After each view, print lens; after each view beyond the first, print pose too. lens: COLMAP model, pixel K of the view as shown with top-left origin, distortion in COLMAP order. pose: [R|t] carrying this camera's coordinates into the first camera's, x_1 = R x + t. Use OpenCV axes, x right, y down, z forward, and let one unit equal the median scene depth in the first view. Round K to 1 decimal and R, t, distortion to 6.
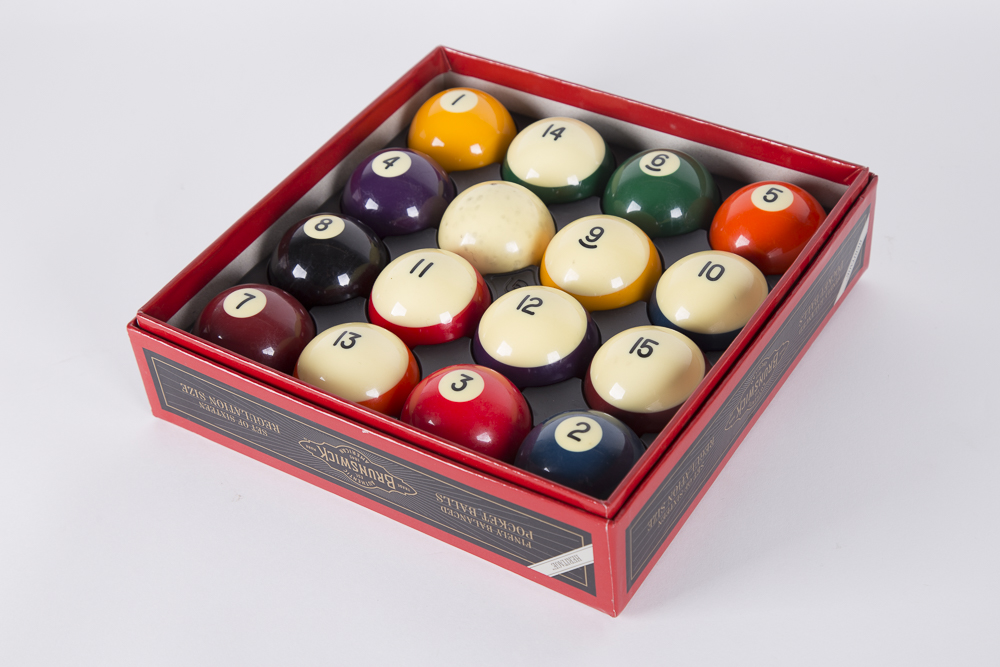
lens RADIAL K [[1670.3, 0, 500.0], [0, 1670.3, 333.5], [0, 0, 1]] dist [0.147150, -0.008501]
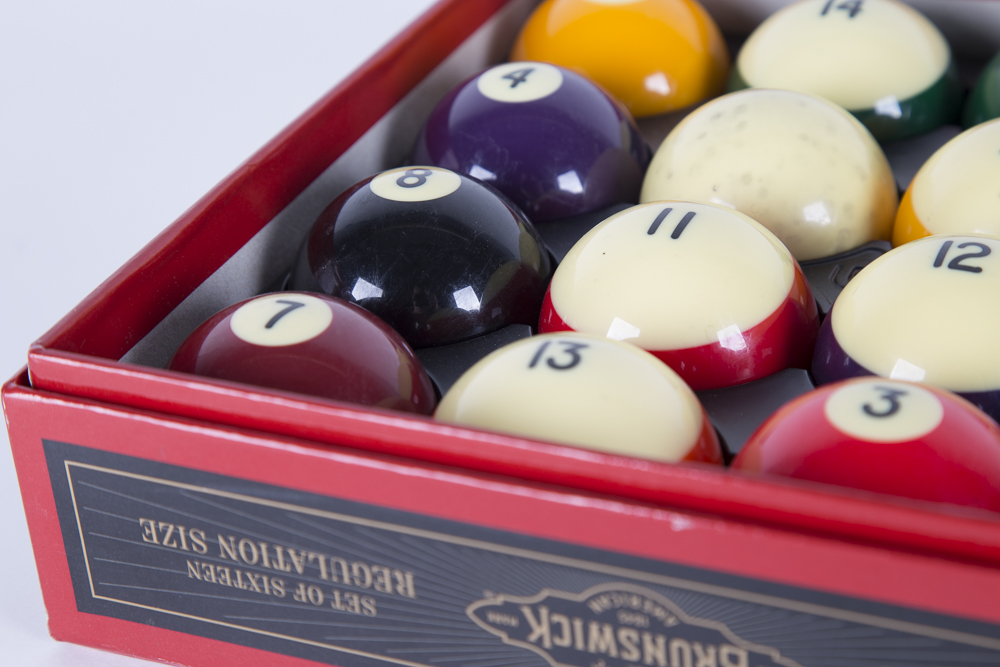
lens RADIAL K [[2300.7, 0, 500.0], [0, 2300.7, 333.5], [0, 0, 1]] dist [0.227630, 0.298630]
pose [[0.990246, -0.071680, 0.119480, -0.166959], [0.096731, 0.970862, -0.219247, 0.117634], [-0.100283, 0.228666, 0.968326, 0.432512]]
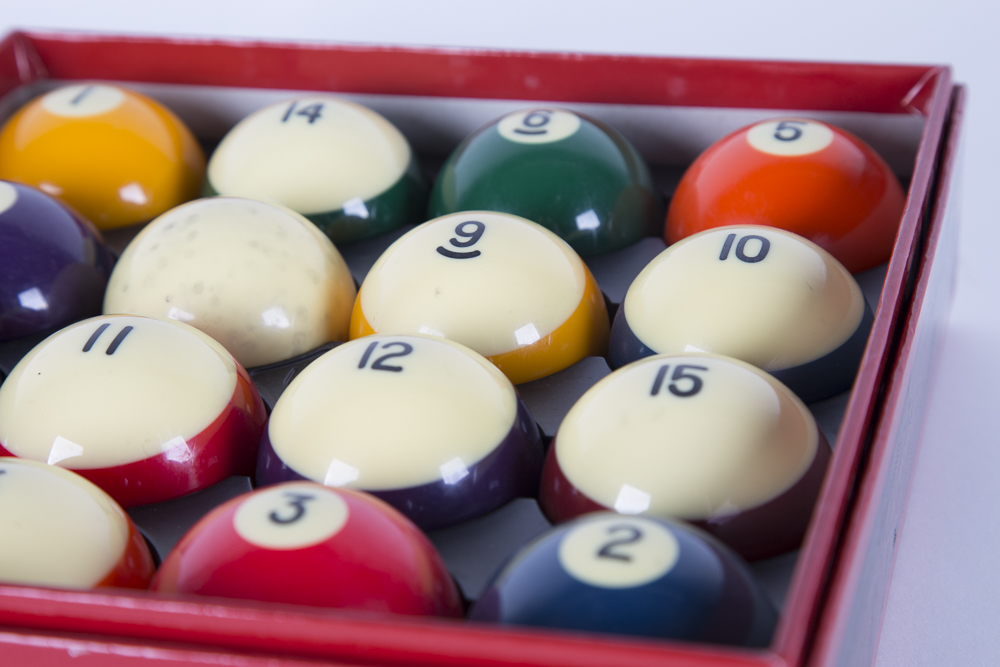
lens RADIAL K [[2300.7, 0, 500.0], [0, 2300.7, 333.5], [0, 0, 1]] dist [0.227630, 0.298630]
pose [[0.956562, -0.126847, 0.262487, -0.108388], [0.190476, 0.953561, -0.233326, 0.120731], [-0.220701, 0.273188, 0.936301, 0.417068]]
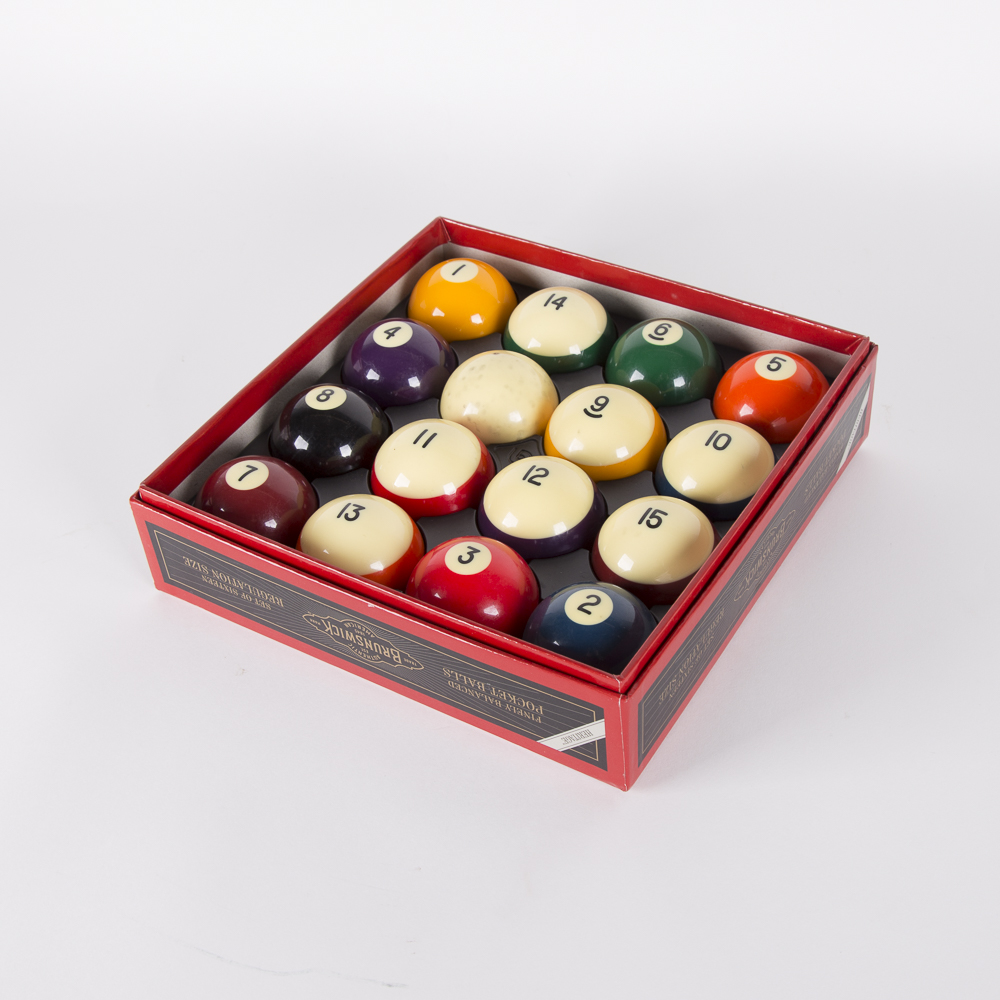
lens RADIAL K [[1598.7, 0, 500.0], [0, 1598.7, 500.0], [0, 0, 1]] dist [-0.059892, -0.027496]
pose [[0.999905, -0.005617, 0.012571, -0.014854], [0.005623, 0.999984, -0.000451, -0.002224], [-0.012568, 0.000522, 0.999921, 0.056166]]
